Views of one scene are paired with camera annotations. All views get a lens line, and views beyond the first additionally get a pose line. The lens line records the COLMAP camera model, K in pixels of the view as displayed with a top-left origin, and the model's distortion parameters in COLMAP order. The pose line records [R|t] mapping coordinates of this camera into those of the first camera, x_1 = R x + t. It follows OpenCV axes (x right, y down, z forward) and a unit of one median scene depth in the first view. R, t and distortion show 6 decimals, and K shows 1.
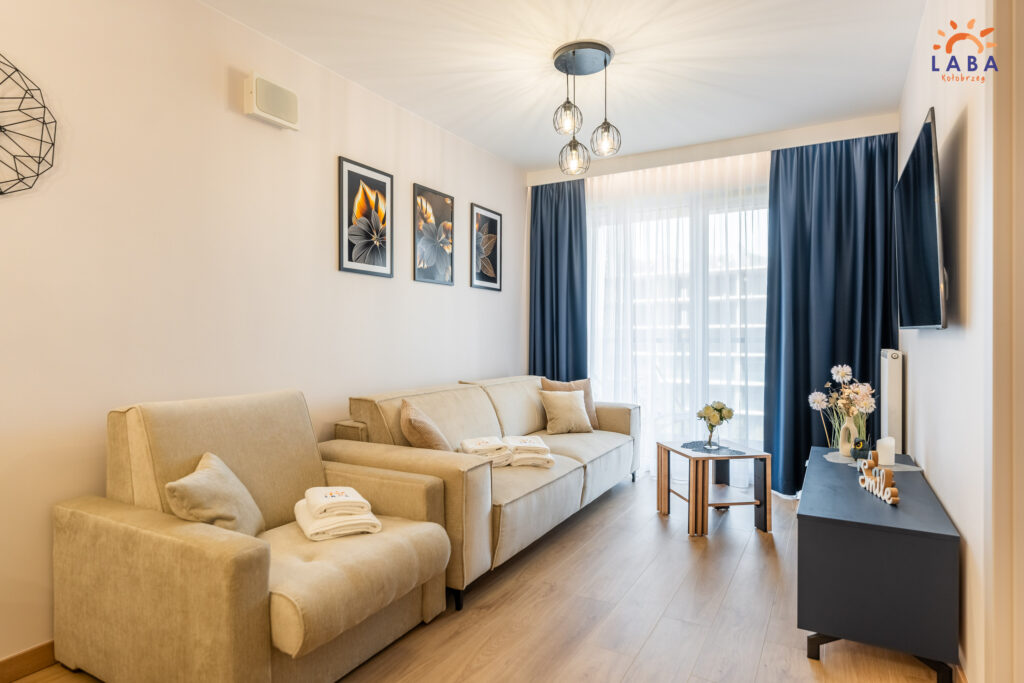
lens RADIAL K [[563.2, 0, 512.0], [0, 563.2, 341.5], [0, 0, 1]] dist [0.000073, 0.000593]
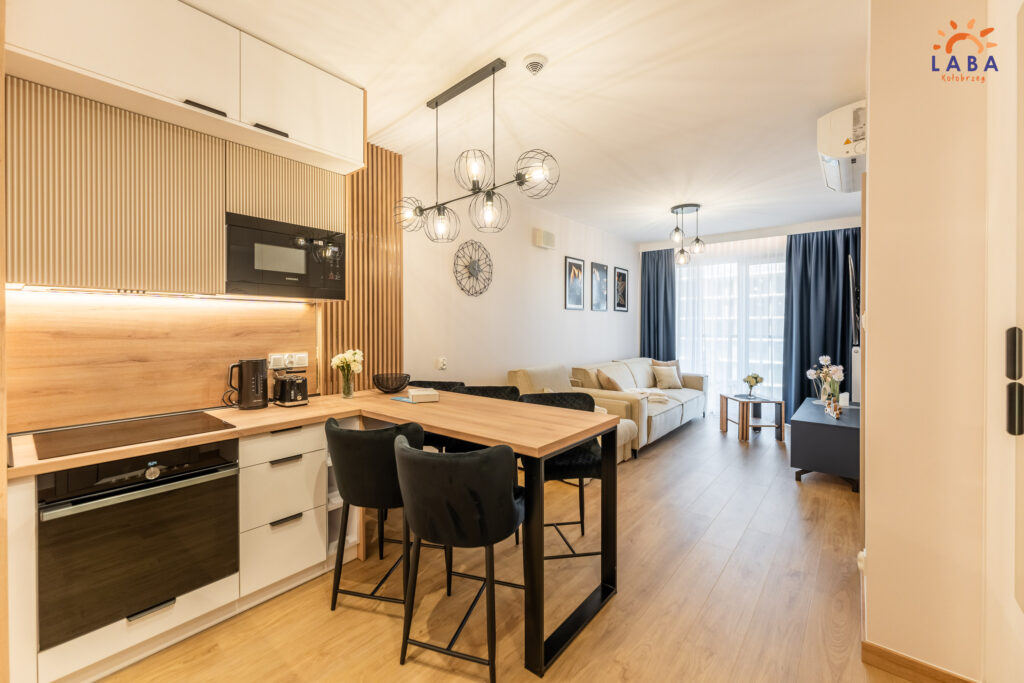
lens RADIAL K [[412.3, 0, 515.3], [0, 412.3, 328.2], [0, 0, 1]] dist [0.000338, -0.000009]
pose [[0.985185, 0.003210, -0.171465, -0.188841], [-0.003086, 0.999995, 0.000990, -0.044462], [0.171467, -0.000446, 0.985190, -0.500561]]
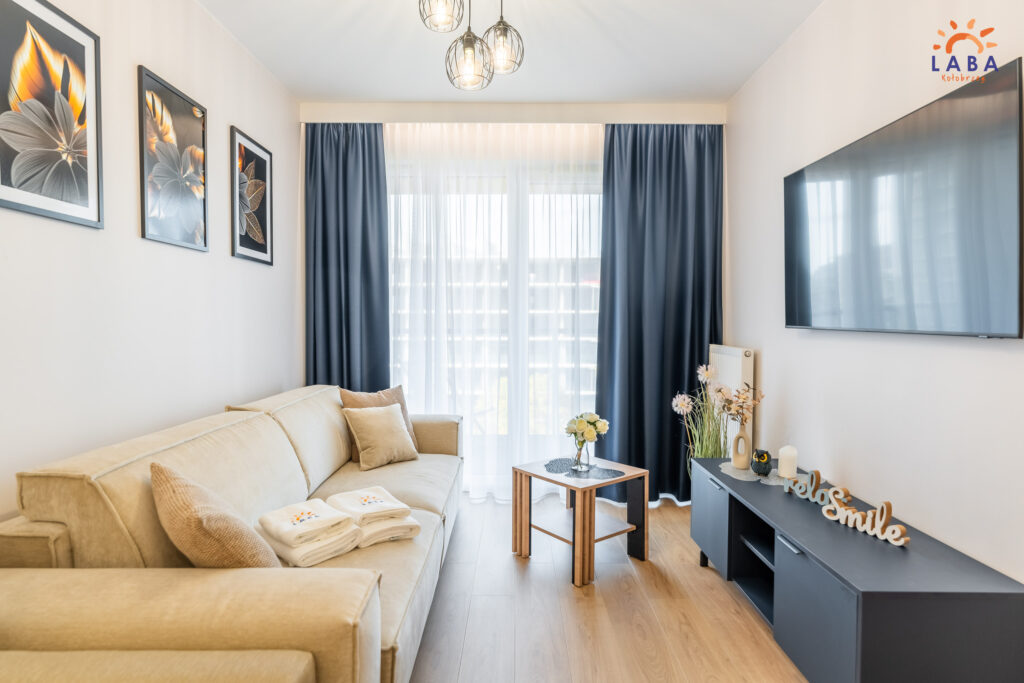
lens RADIAL K [[563.2, 0, 512.0], [0, 563.2, 341.5], [0, 0, 1]] dist [0.000073, 0.000593]
pose [[0.872413, -0.014164, 0.488563, -0.127245], [0.000042, 0.999582, 0.028905, -0.020194], [-0.488769, -0.025197, 0.872049, 0.316220]]
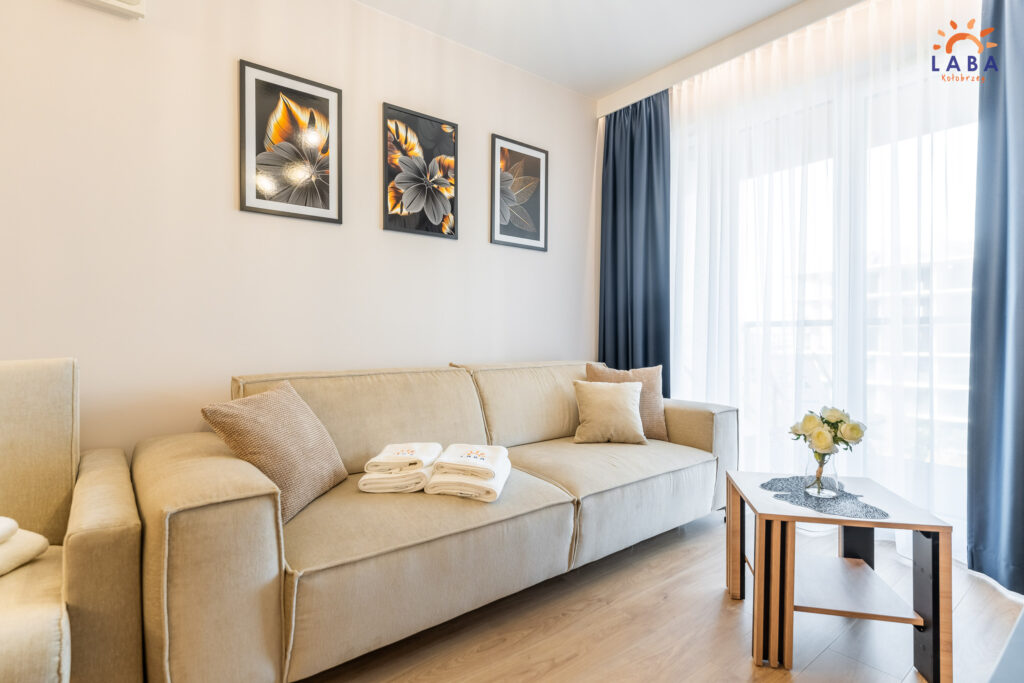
lens RADIAL K [[509.0, 0, 512.0], [0, 509.0, 341.5], [0, 0, 1]] dist [0.001398, -0.001085]
pose [[0.927893, 0.002718, -0.372837, 0.246505], [-0.001830, 0.999995, 0.002736, 0.041389], [0.372842, -0.001856, 0.927893, 0.419767]]
